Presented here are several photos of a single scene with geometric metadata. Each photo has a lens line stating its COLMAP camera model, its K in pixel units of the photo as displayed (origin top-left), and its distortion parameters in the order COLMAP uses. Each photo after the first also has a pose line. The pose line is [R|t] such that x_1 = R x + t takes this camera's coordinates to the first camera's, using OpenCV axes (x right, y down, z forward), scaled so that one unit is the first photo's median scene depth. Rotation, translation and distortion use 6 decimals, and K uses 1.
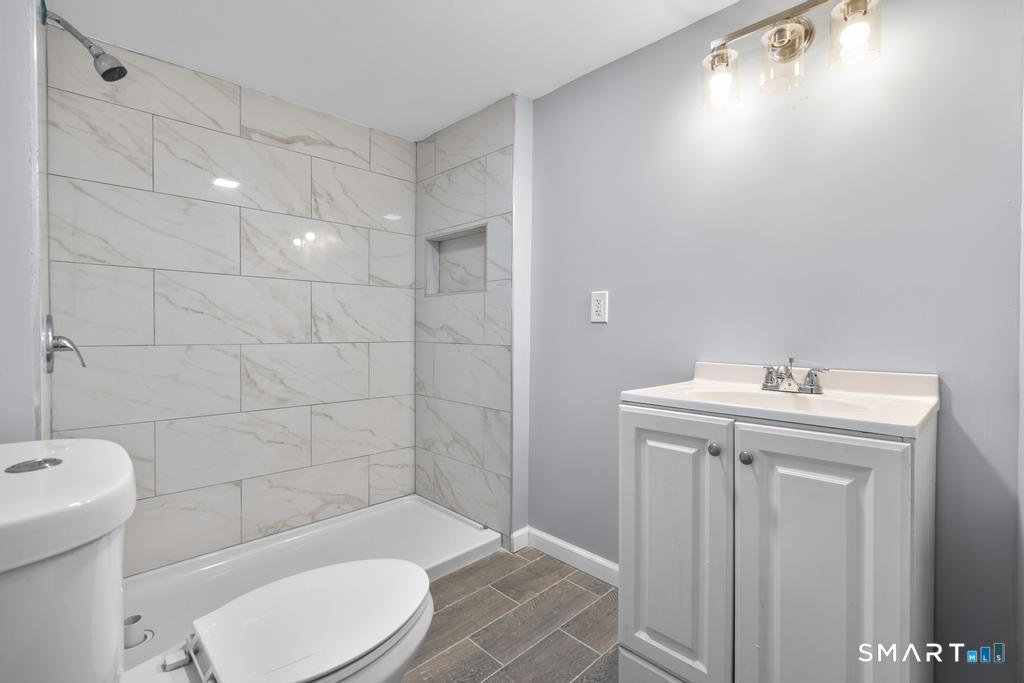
lens RADIAL K [[465.0, 0, 518.9], [0, 465.0, 341.4], [0, 0, 1]] dist [-0.004484, 0.002848]
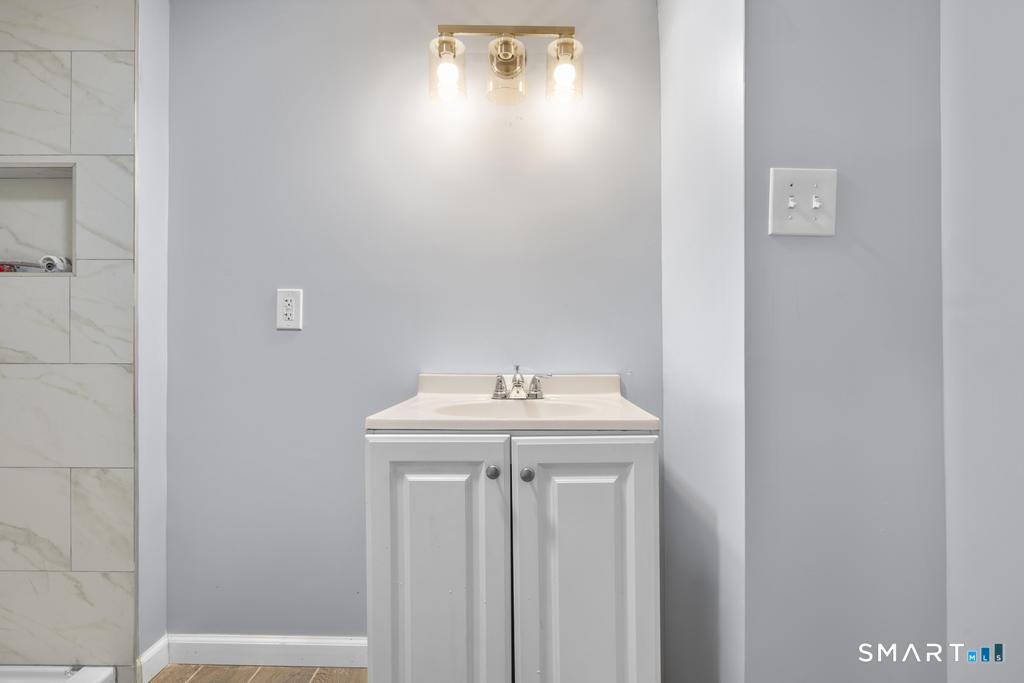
lens RADIAL K [[465.0, 0, 504.5], [0, 465.0, 347.3], [0, 0, 1]] dist [-0.004484, 0.002848]
pose [[0.714584, -0.008663, 0.699496, -0.110763], [0.019225, 0.999789, -0.007257, 0.001197], [-0.699286, 0.018633, 0.714599, 0.208669]]
